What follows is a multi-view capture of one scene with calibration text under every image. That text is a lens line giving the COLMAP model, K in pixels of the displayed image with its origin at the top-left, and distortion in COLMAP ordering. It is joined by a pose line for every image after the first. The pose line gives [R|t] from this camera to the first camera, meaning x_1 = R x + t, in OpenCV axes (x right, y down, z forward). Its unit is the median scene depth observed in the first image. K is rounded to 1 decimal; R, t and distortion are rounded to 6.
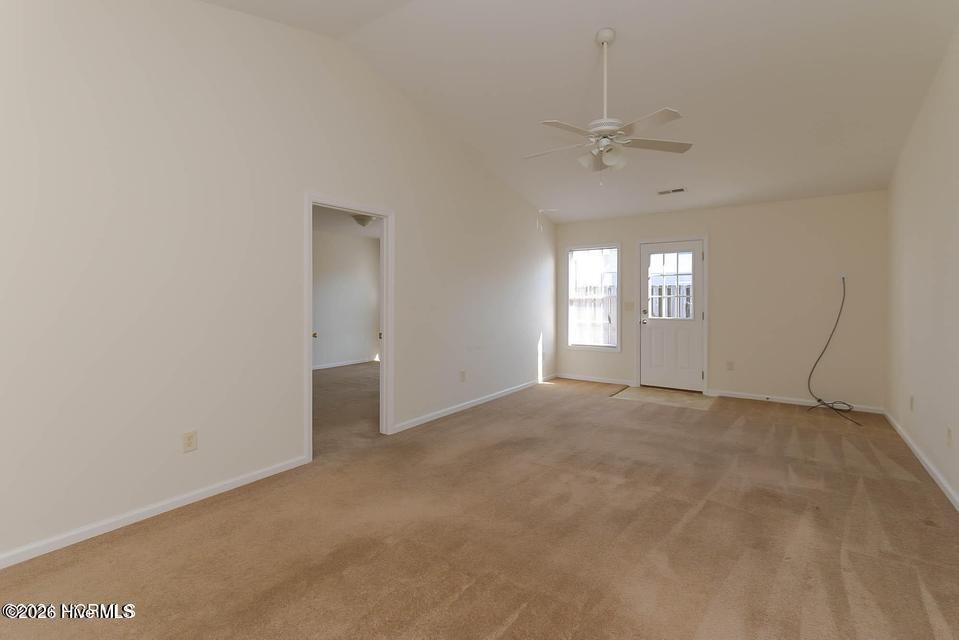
lens RADIAL K [[445.0, 0, 477.0], [0, 445.0, 299.4], [0, 0, 1]] dist [0.001061, 0.000147]
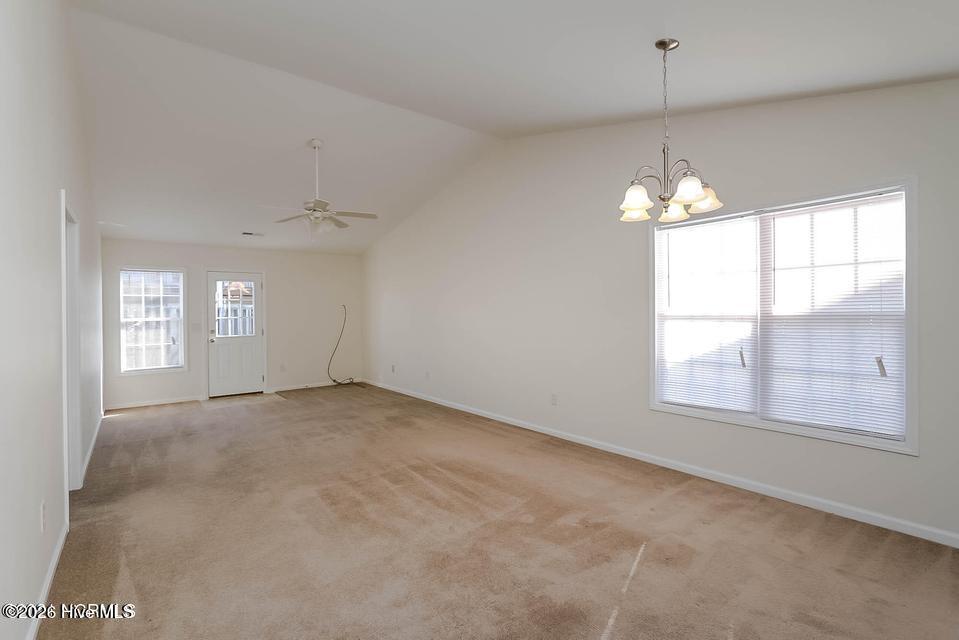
lens RADIAL K [[448.5, 0, 476.9], [0, 448.5, 317.7], [0, 0, 1]] dist [-0.000451, 0.000026]
pose [[0.269646, -0.009550, 0.962912, -0.538012], [0.017855, 0.999829, 0.004916, -0.000984], [-0.962794, 0.015867, 0.269771, 0.046681]]
